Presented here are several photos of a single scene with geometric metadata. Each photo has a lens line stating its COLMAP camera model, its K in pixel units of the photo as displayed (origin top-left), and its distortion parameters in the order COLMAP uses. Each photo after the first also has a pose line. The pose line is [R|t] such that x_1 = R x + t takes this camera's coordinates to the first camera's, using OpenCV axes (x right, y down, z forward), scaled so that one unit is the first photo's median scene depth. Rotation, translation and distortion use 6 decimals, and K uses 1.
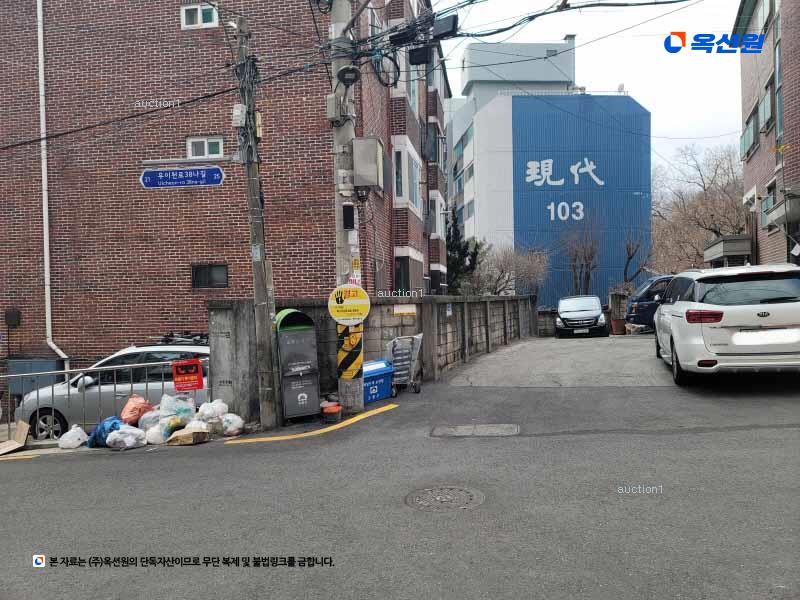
lens RADIAL K [[591.4, 0, 400.5], [0, 591.4, 300.0], [0, 0, 1]] dist [0.050168, -0.013458]
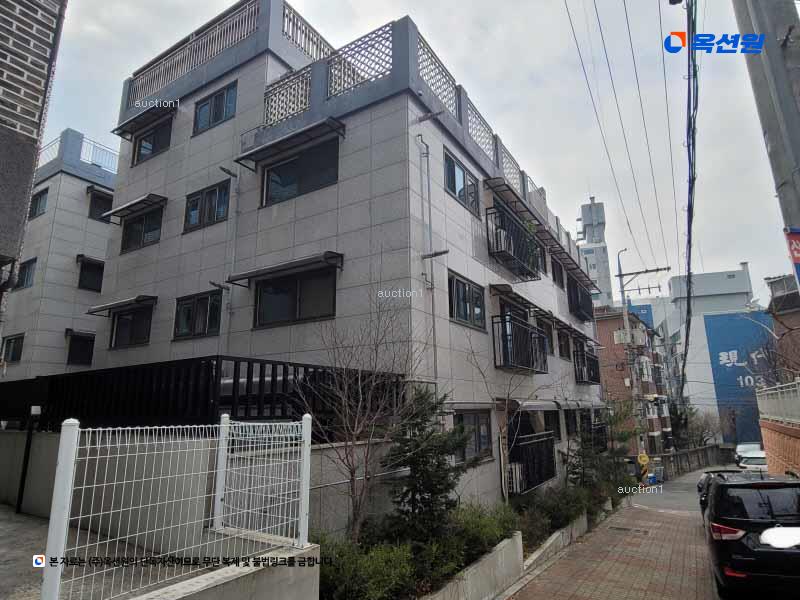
lens RADIAL K [[464.7, 0, 400.3], [0, 464.7, 299.0], [0, 0, 1]] dist [0.002448, 0.000438]
pose [[0.899148, -0.087412, -0.428827, -0.043946], [-0.010812, 0.975115, -0.221437, -0.127341], [0.437512, 0.203741, 0.875827, -1.047163]]
